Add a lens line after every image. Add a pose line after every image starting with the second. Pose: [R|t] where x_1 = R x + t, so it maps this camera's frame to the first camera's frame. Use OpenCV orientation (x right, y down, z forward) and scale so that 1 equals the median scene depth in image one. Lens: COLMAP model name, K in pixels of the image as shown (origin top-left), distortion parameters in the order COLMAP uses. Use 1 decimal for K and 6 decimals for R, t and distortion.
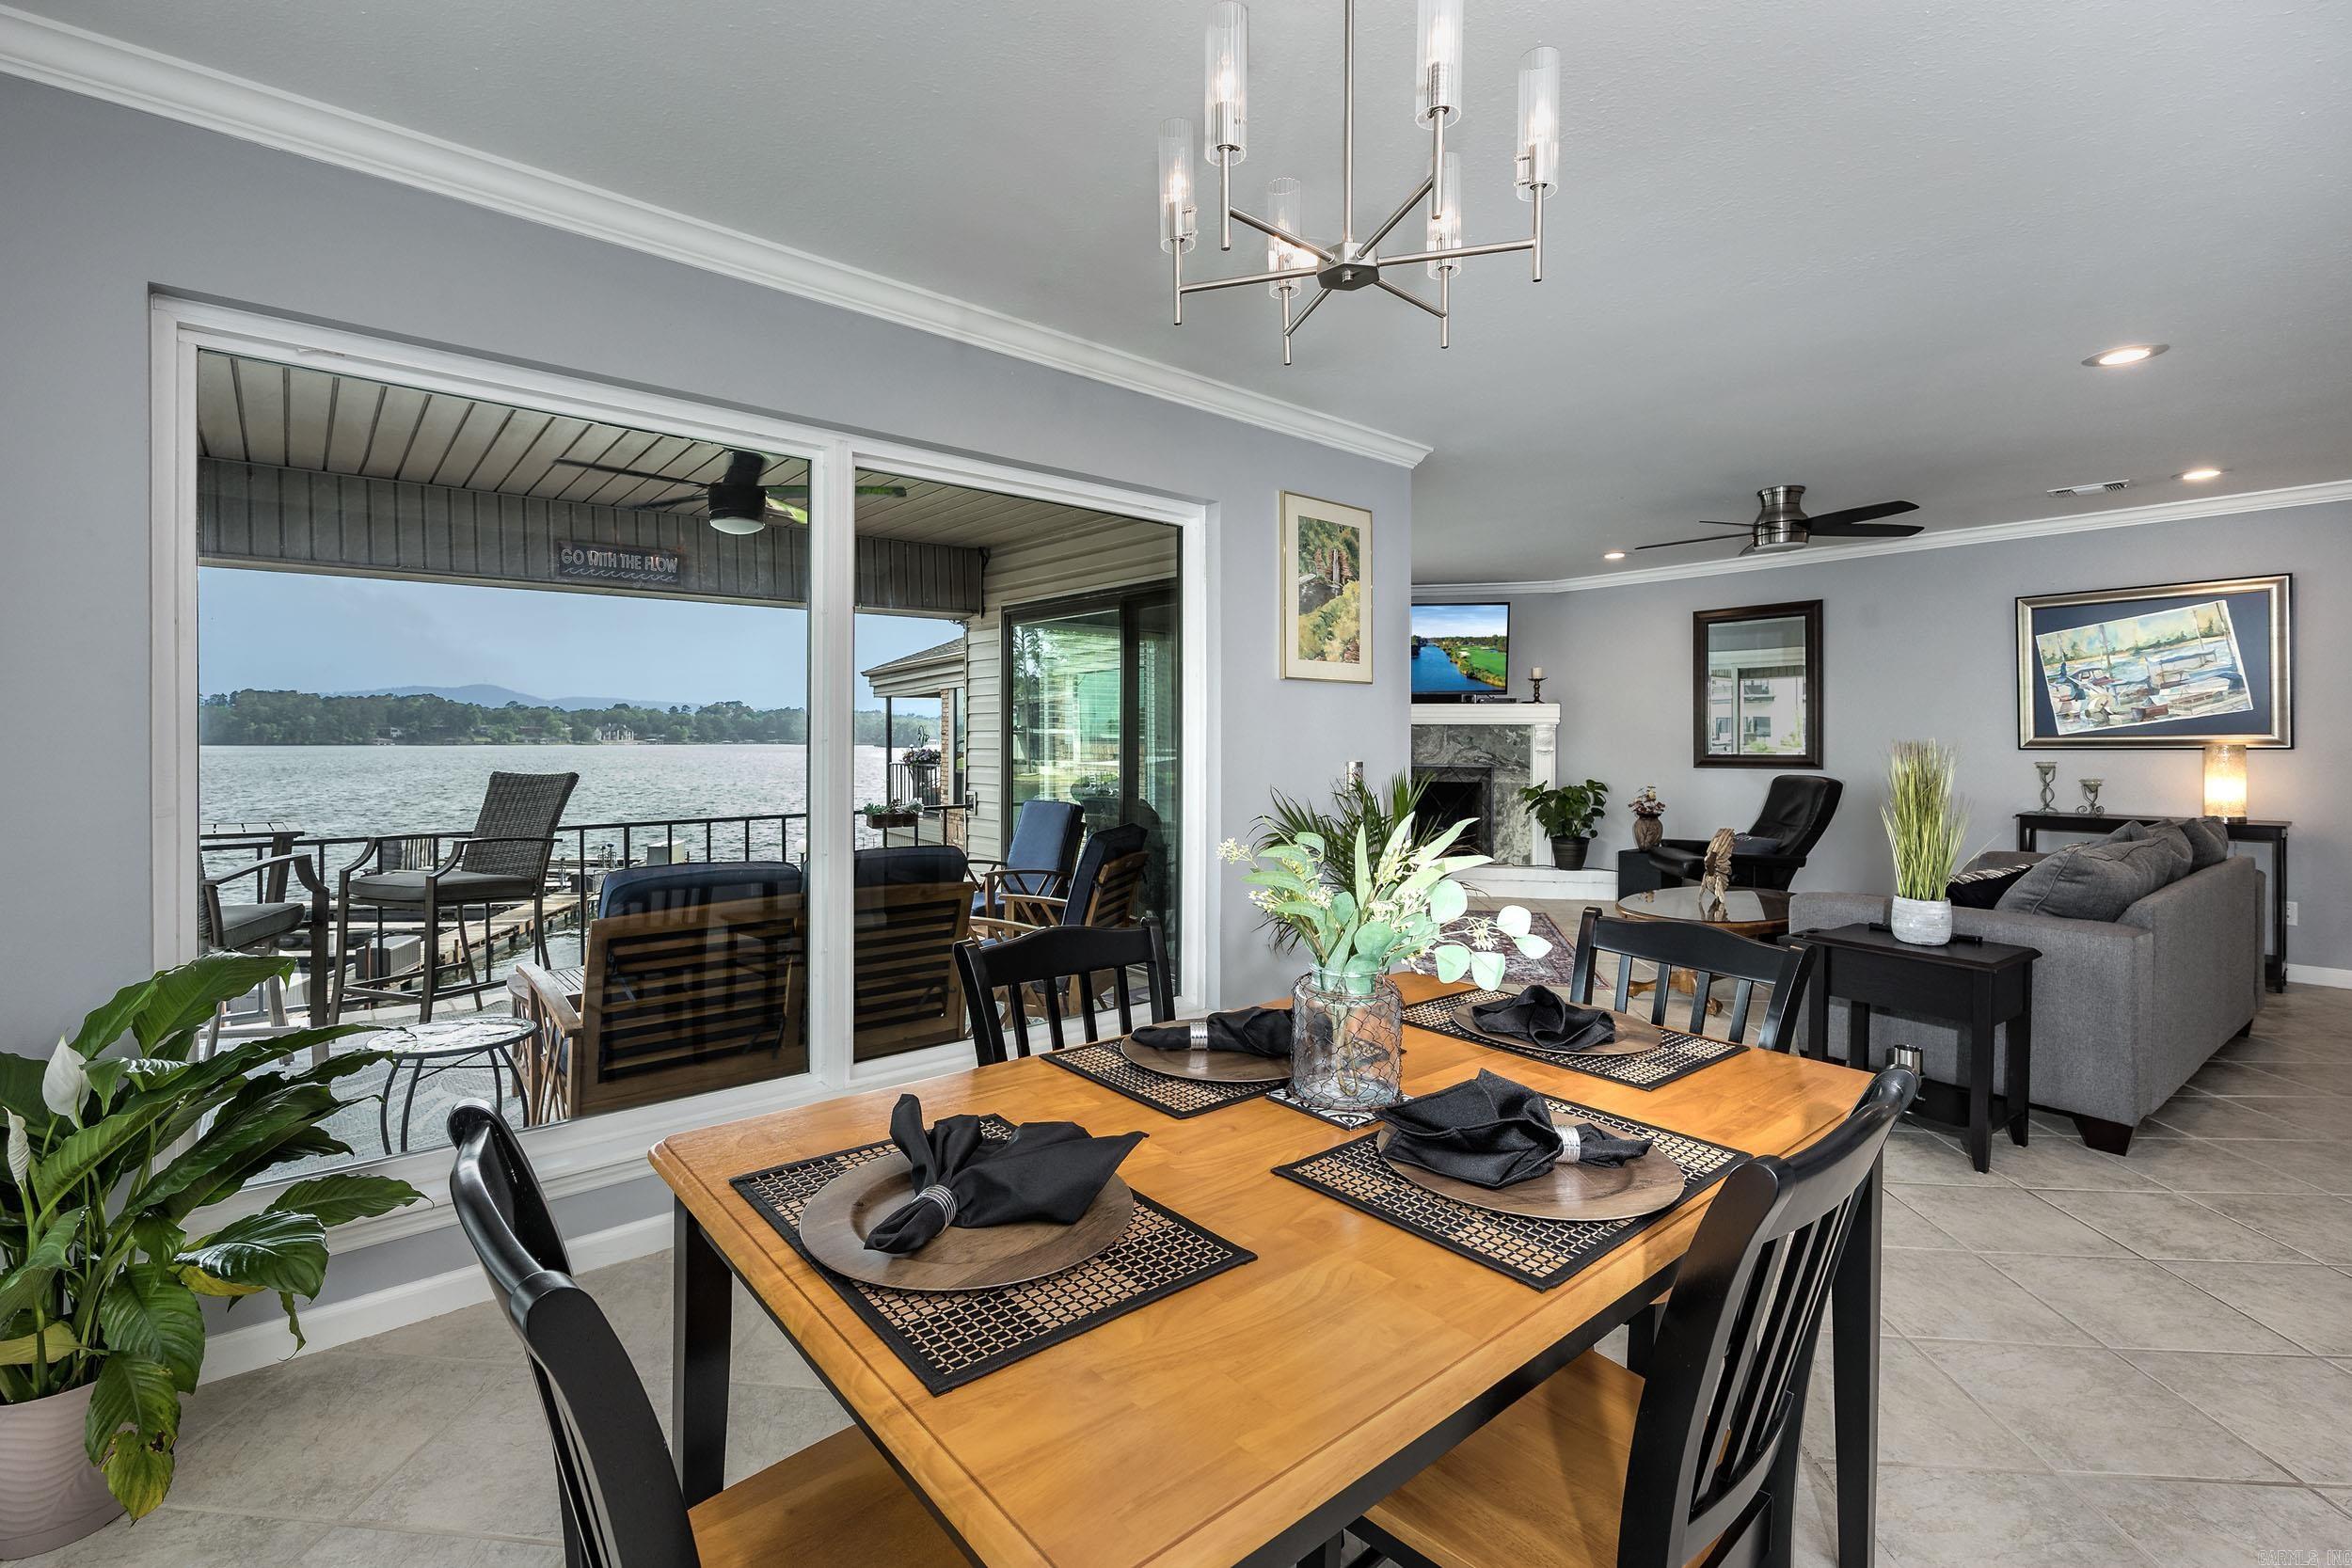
lens RADIAL K [[997.3, 0, 1129.5], [0, 997.3, 735.0], [0, 0, 1]] dist [-0.000472, -0.002222]
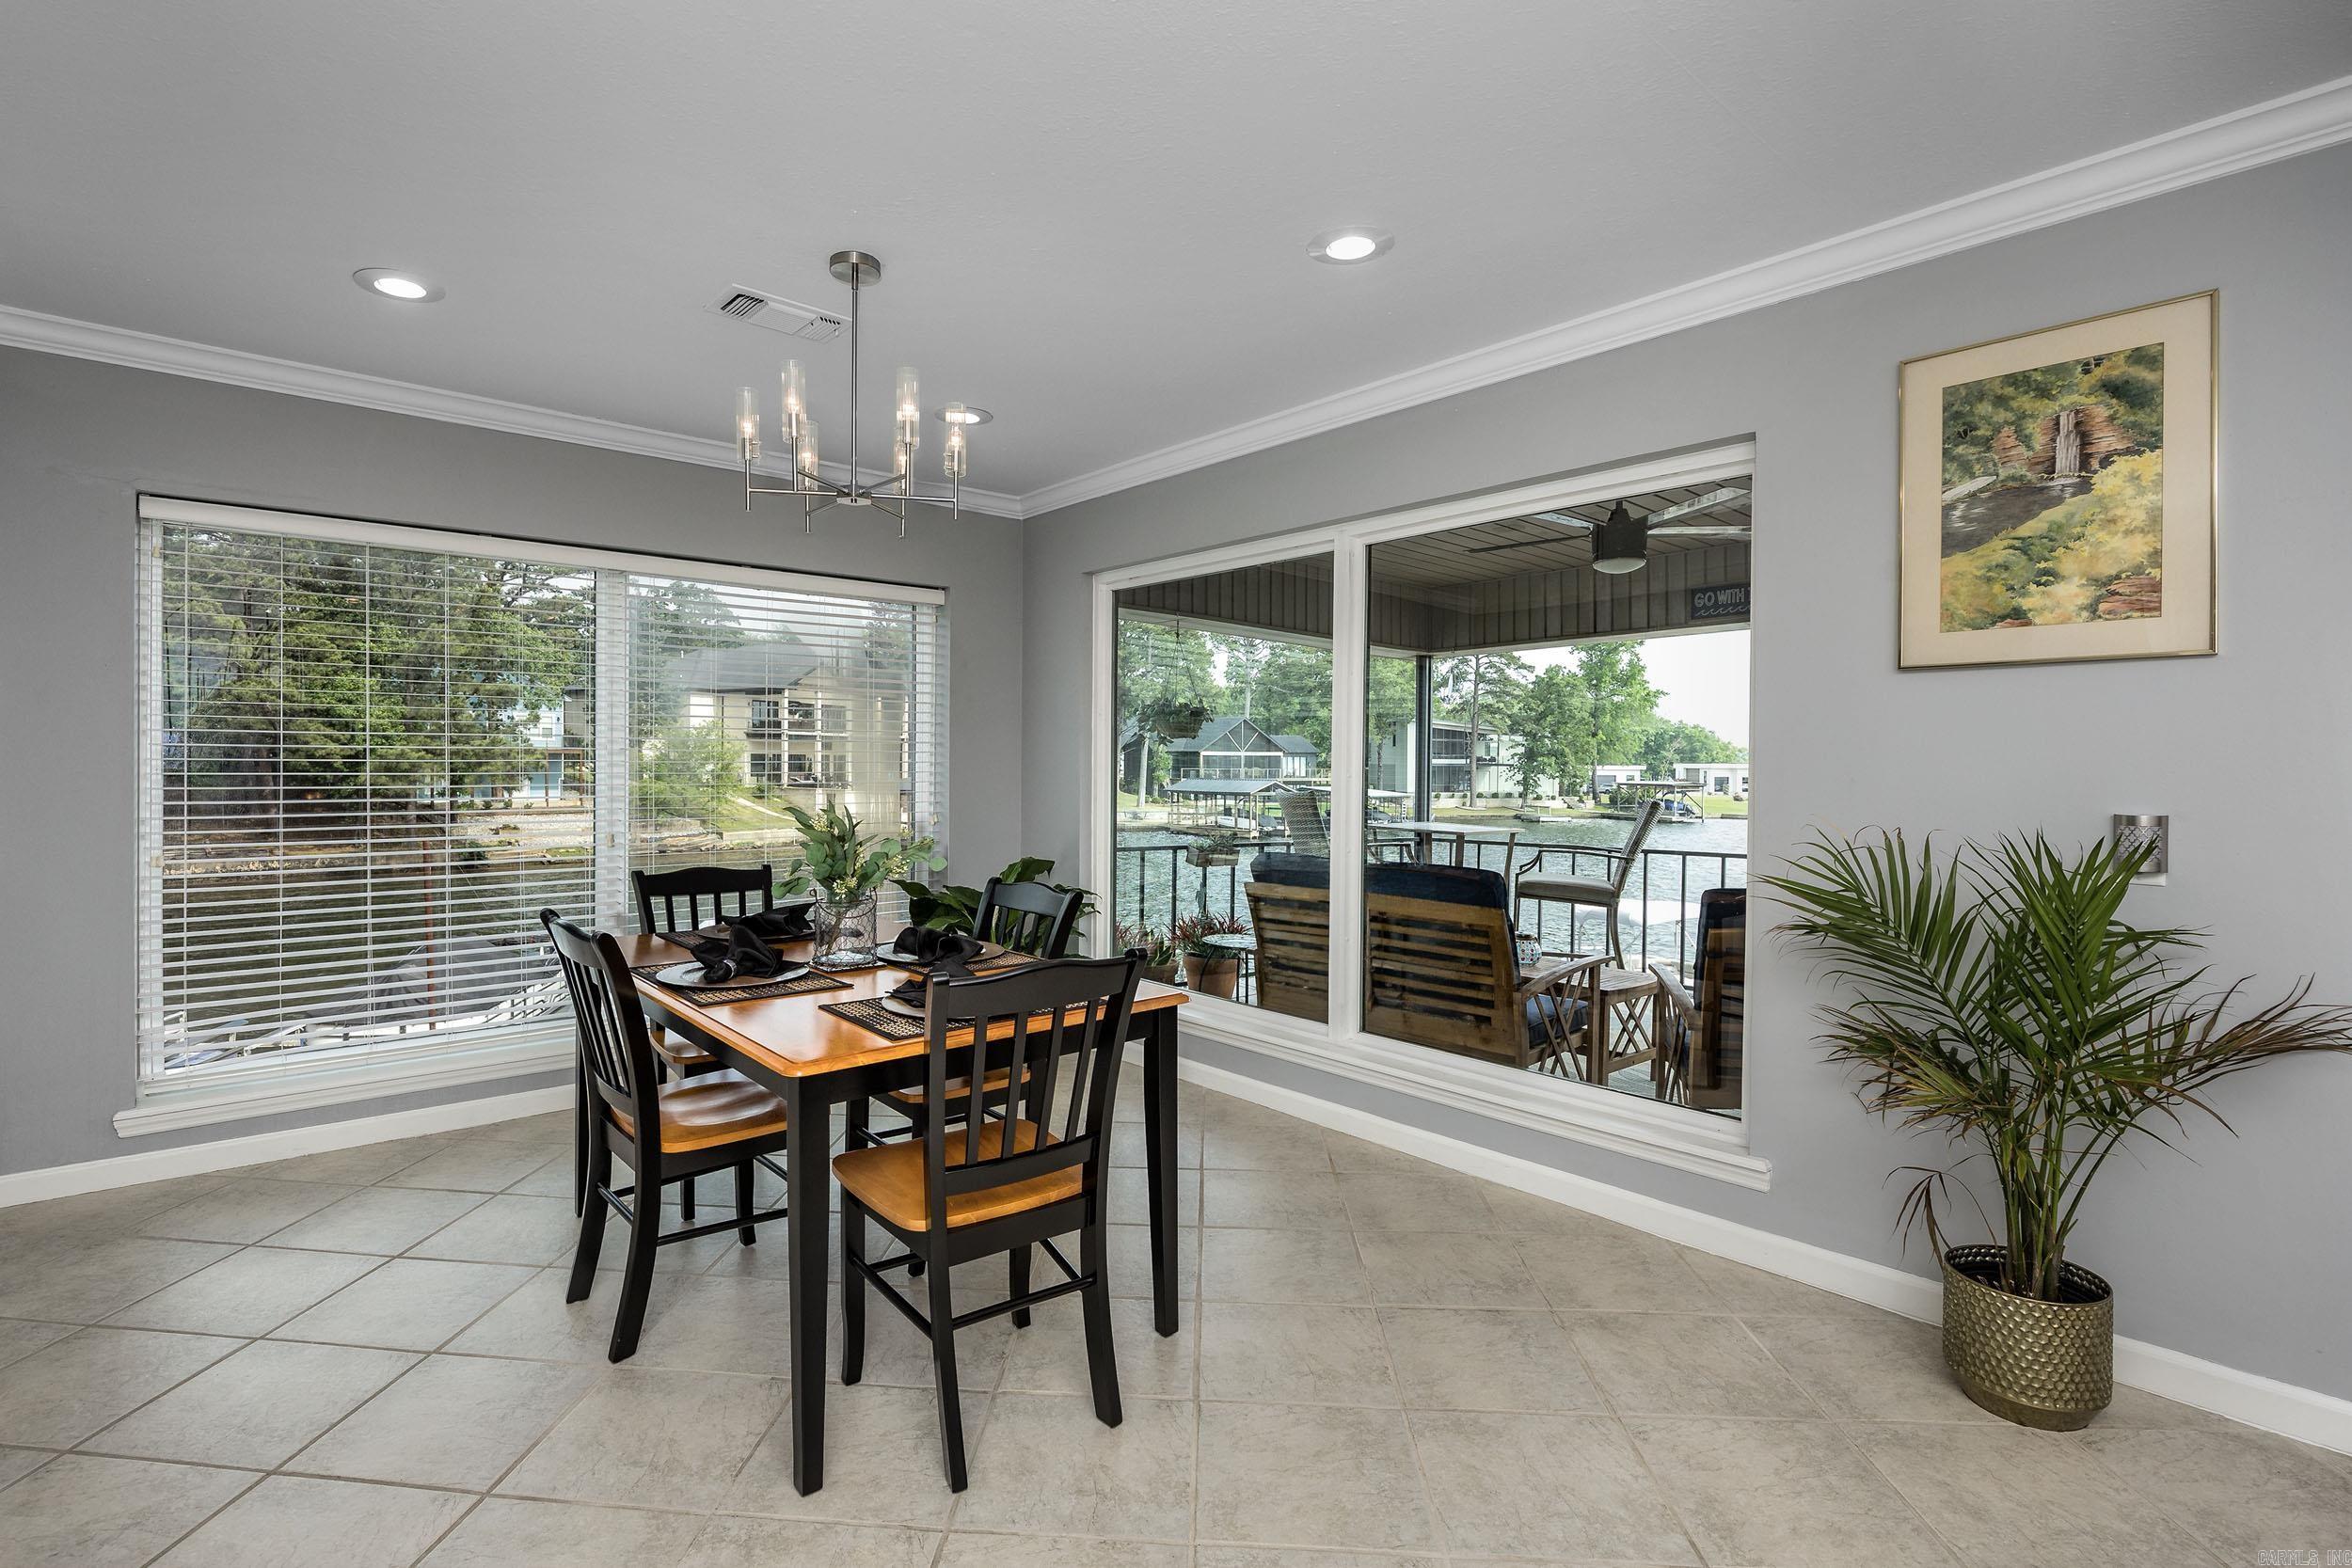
lens RADIAL K [[1053.5, 0, 1120.3], [0, 1053.5, 762.5], [0, 0, 1]] dist [-0.020494, -0.000310]
pose [[0.027303, -0.004252, -0.999618, 0.432947], [-0.003475, 0.999985, -0.004348, 0.002400], [0.999621, 0.003592, 0.027288, 0.283729]]
